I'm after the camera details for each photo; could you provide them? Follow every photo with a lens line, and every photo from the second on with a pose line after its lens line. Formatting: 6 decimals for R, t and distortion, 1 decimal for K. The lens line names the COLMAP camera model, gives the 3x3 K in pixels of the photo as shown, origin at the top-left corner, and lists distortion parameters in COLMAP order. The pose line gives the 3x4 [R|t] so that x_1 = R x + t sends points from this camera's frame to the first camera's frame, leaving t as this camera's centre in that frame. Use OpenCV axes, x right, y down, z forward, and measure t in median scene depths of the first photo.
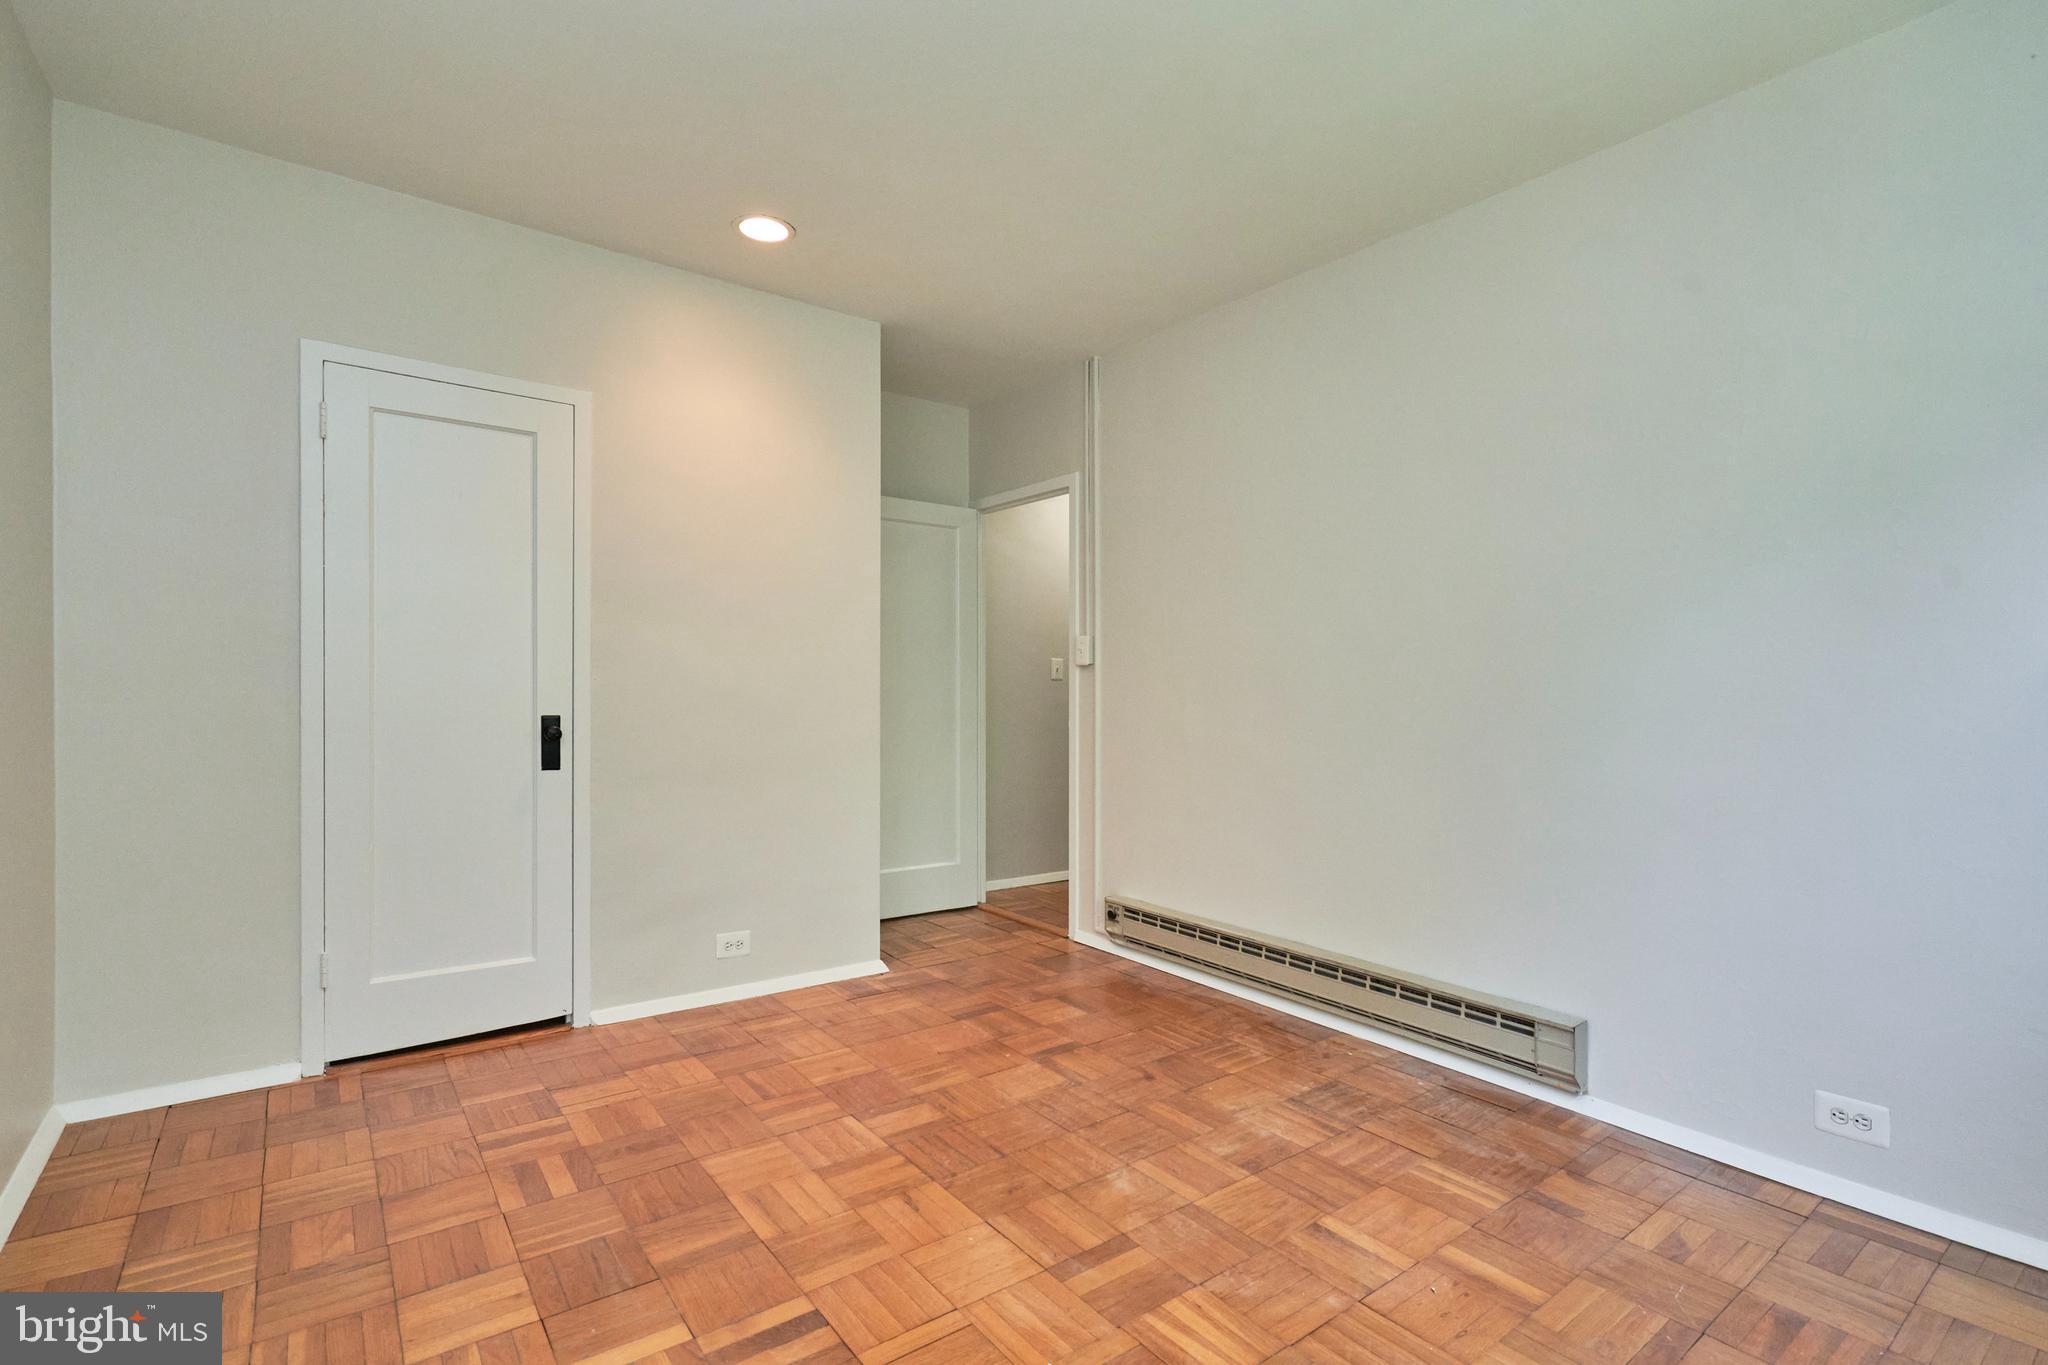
lens RADIAL K [[950.7, 0, 1003.6], [0, 950.7, 703.1], [0, 0, 1]] dist [-0.001138, 0.001613]
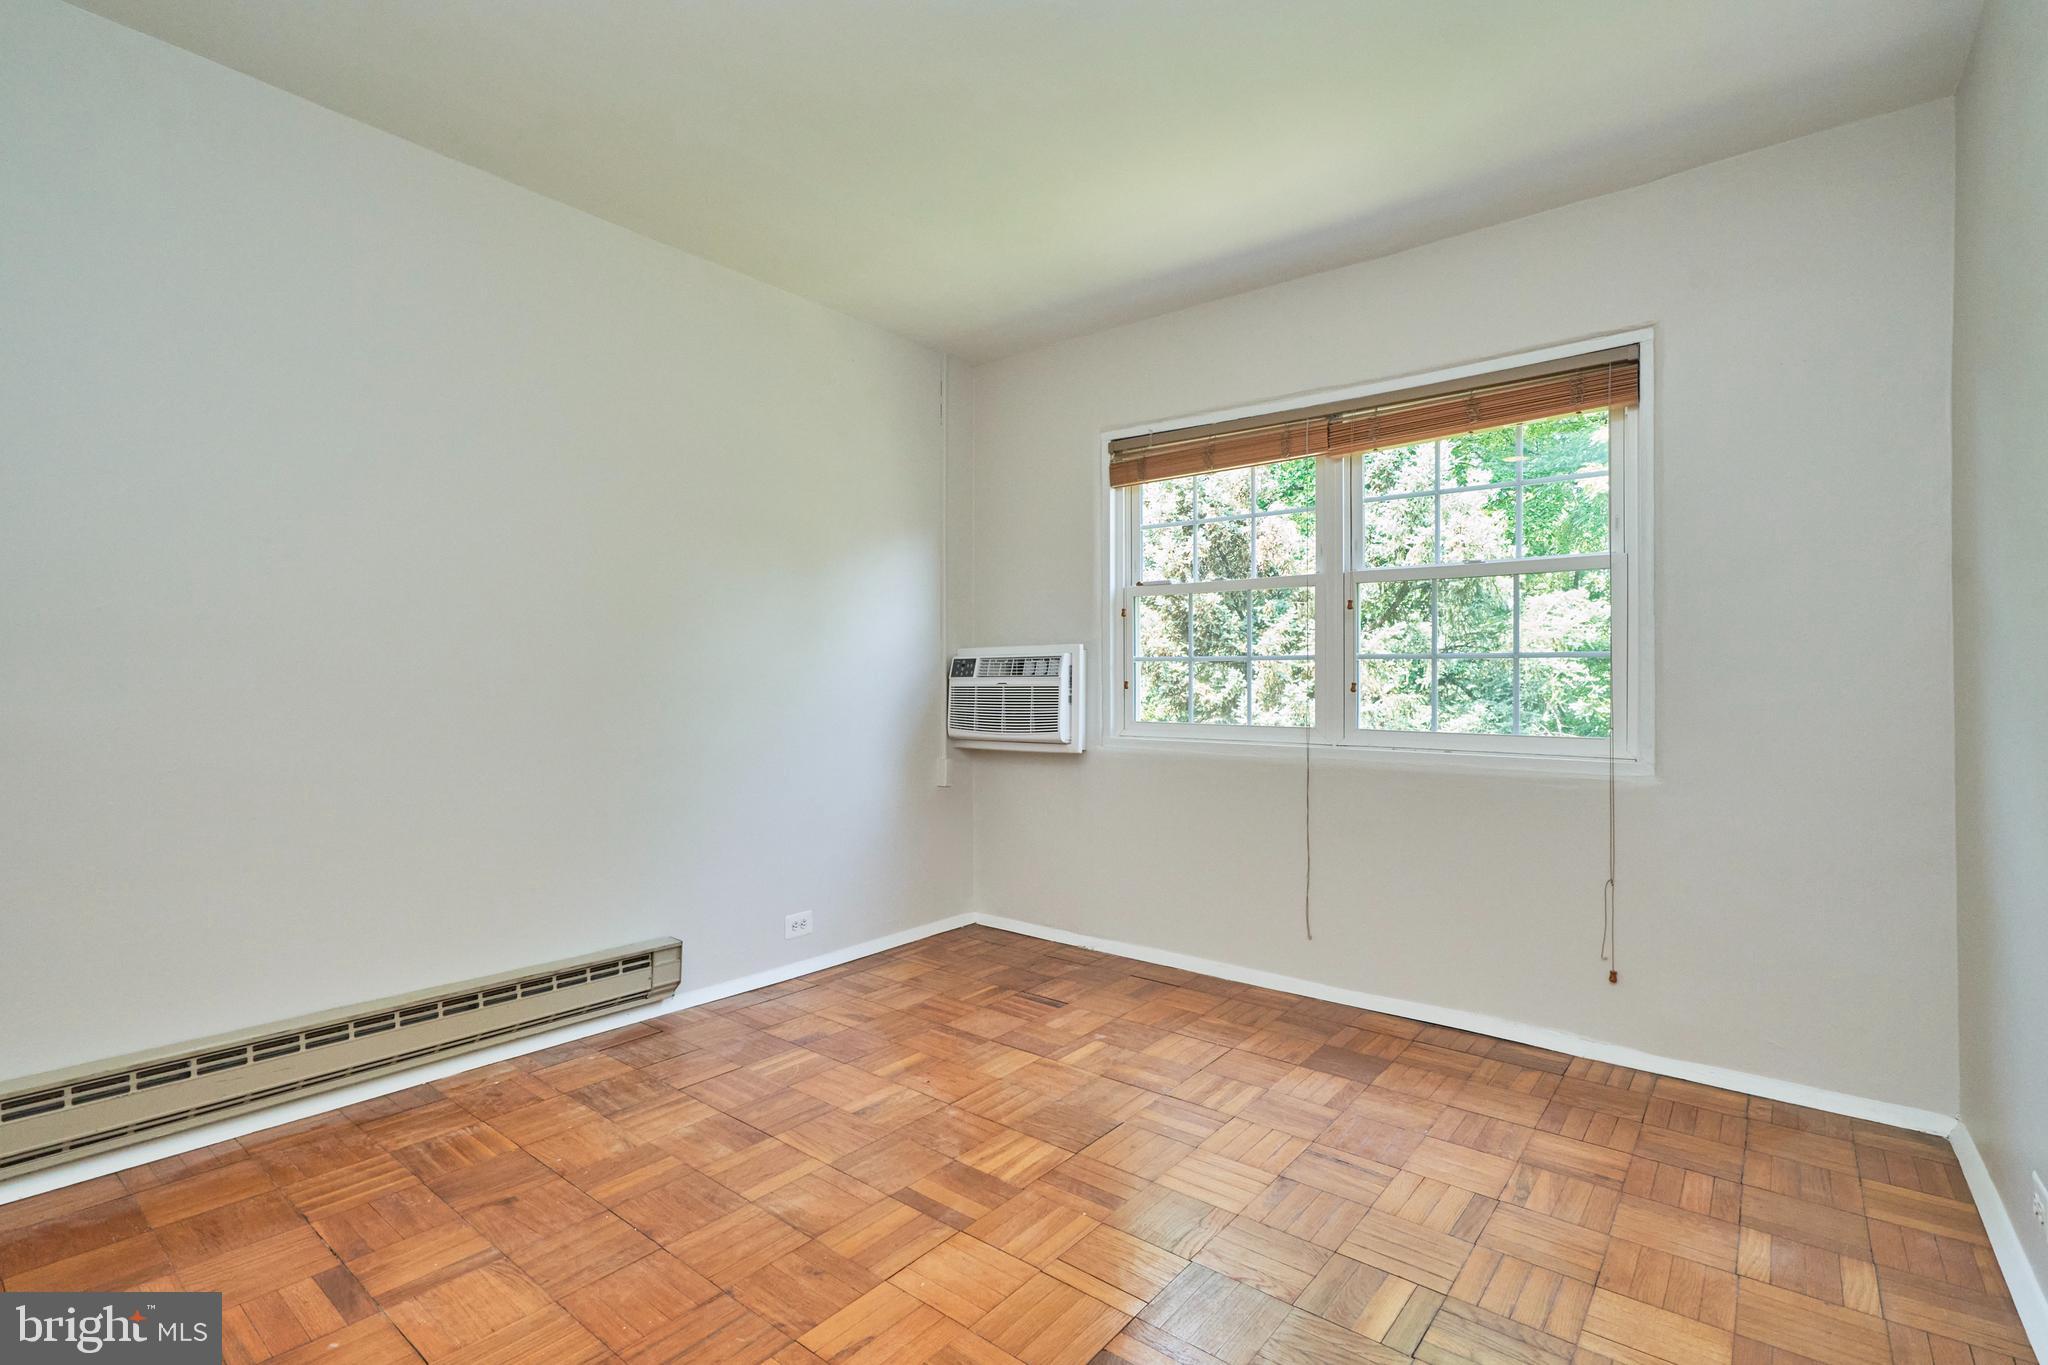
lens RADIAL K [[950.7, 0, 1008.7], [0, 950.7, 673.6], [0, 0, 1]] dist [-0.001138, 0.001613]
pose [[-0.242024, -0.007242, 0.970243, -0.859111], [0.003776, 0.999958, 0.008406, -0.029750], [-0.970263, 0.005699, -0.241986, 1.038099]]
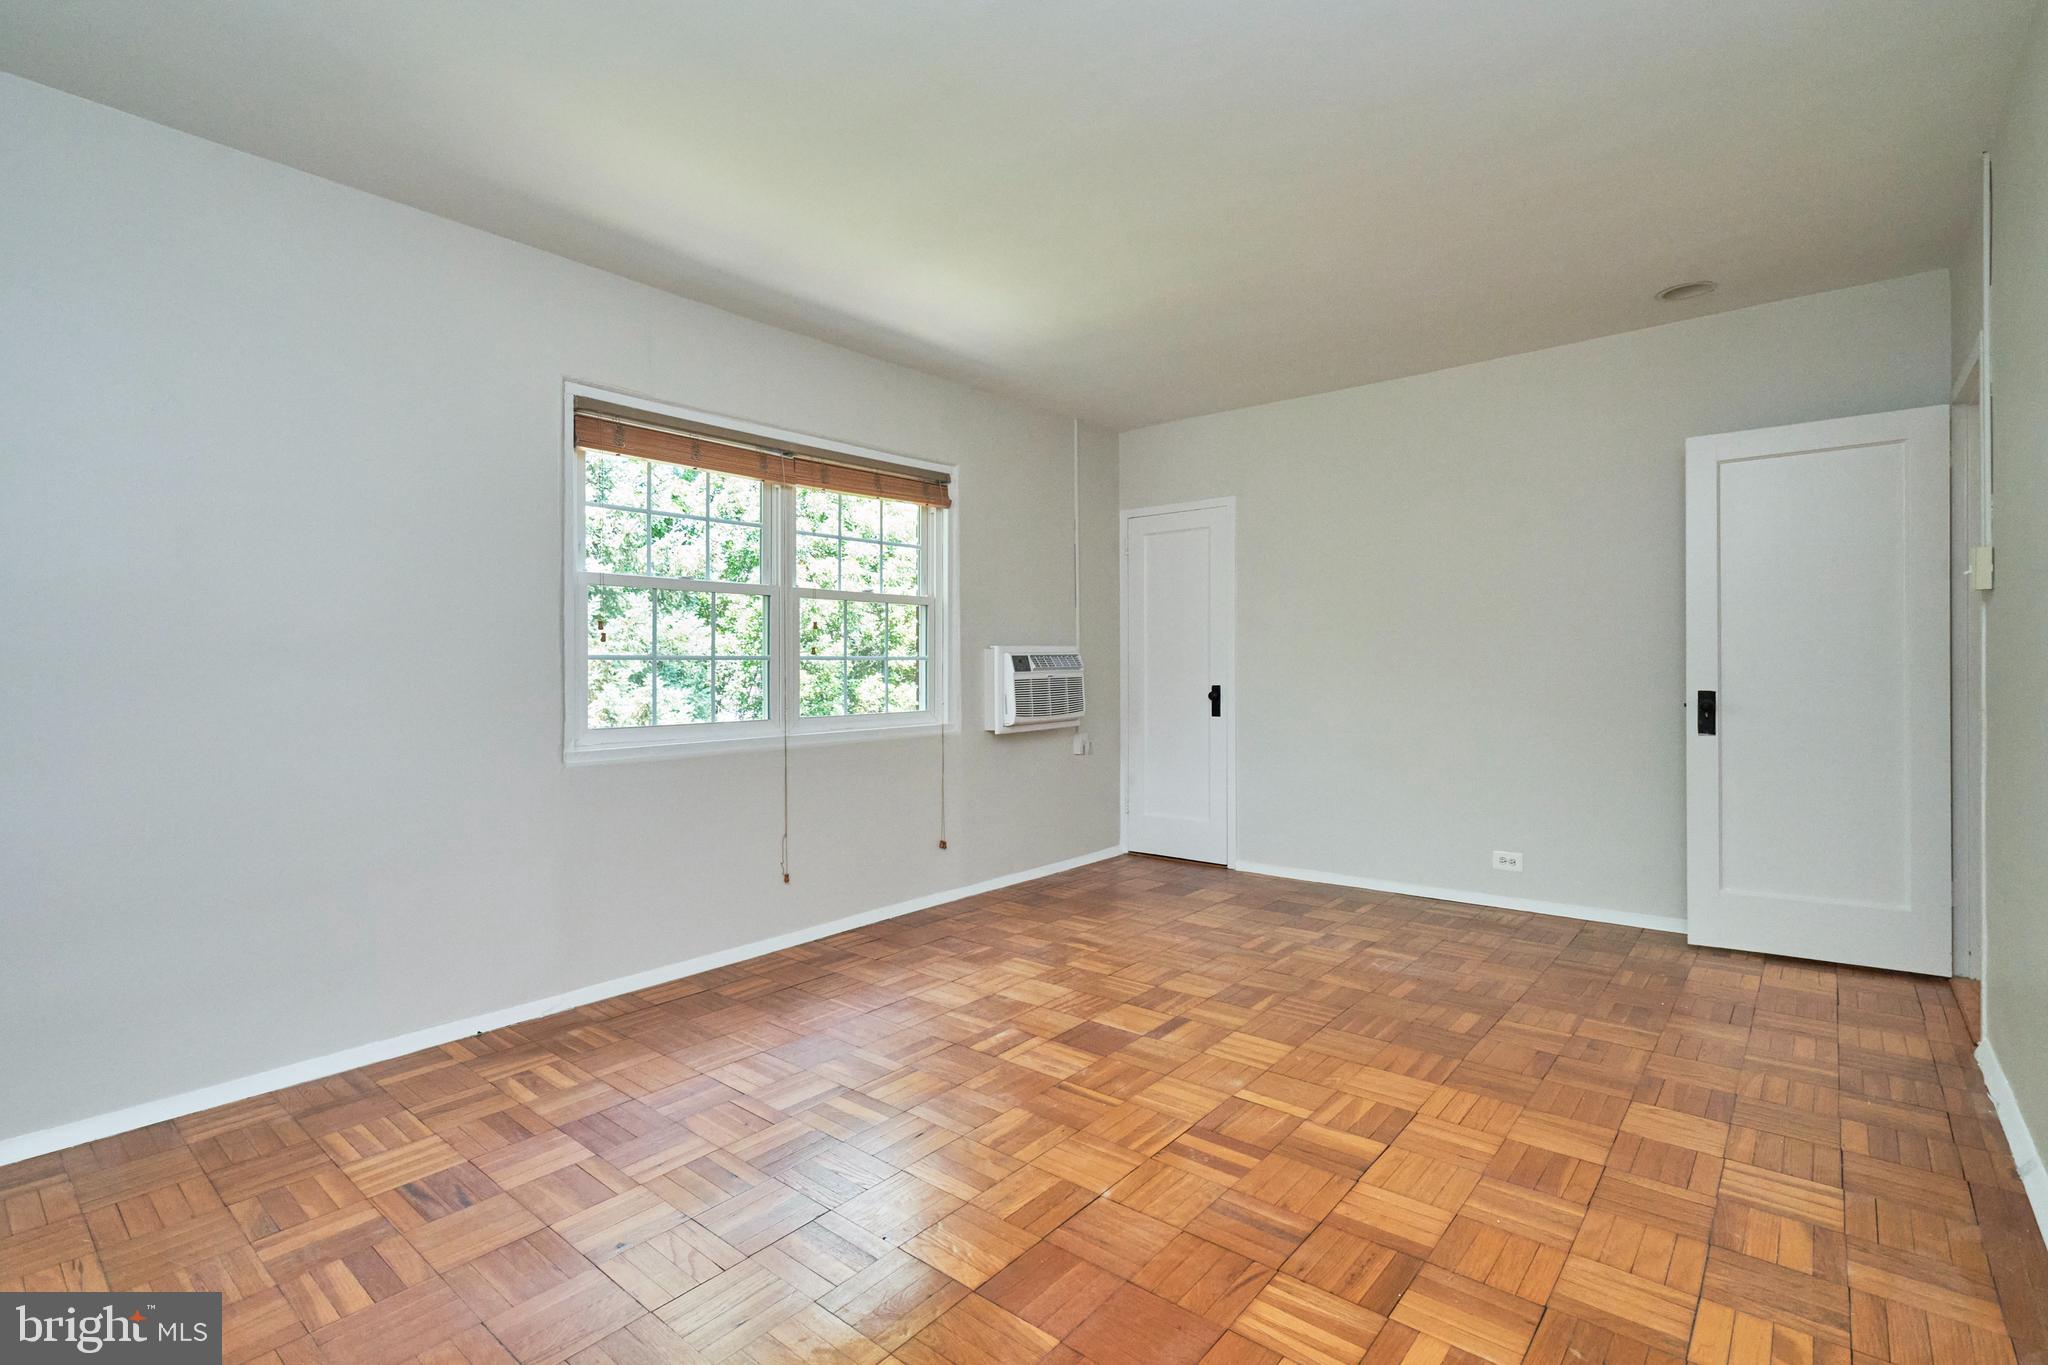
lens RADIAL K [[950.7, 0, 1025.0], [0, 950.7, 673.4], [0, 0, 1]] dist [-0.001138, 0.001613]
pose [[-0.972141, 0.002475, -0.234384, 0.561238], [0.000431, 0.999961, 0.008771, -0.024548], [0.234397, 0.008425, -0.972104, 2.076321]]
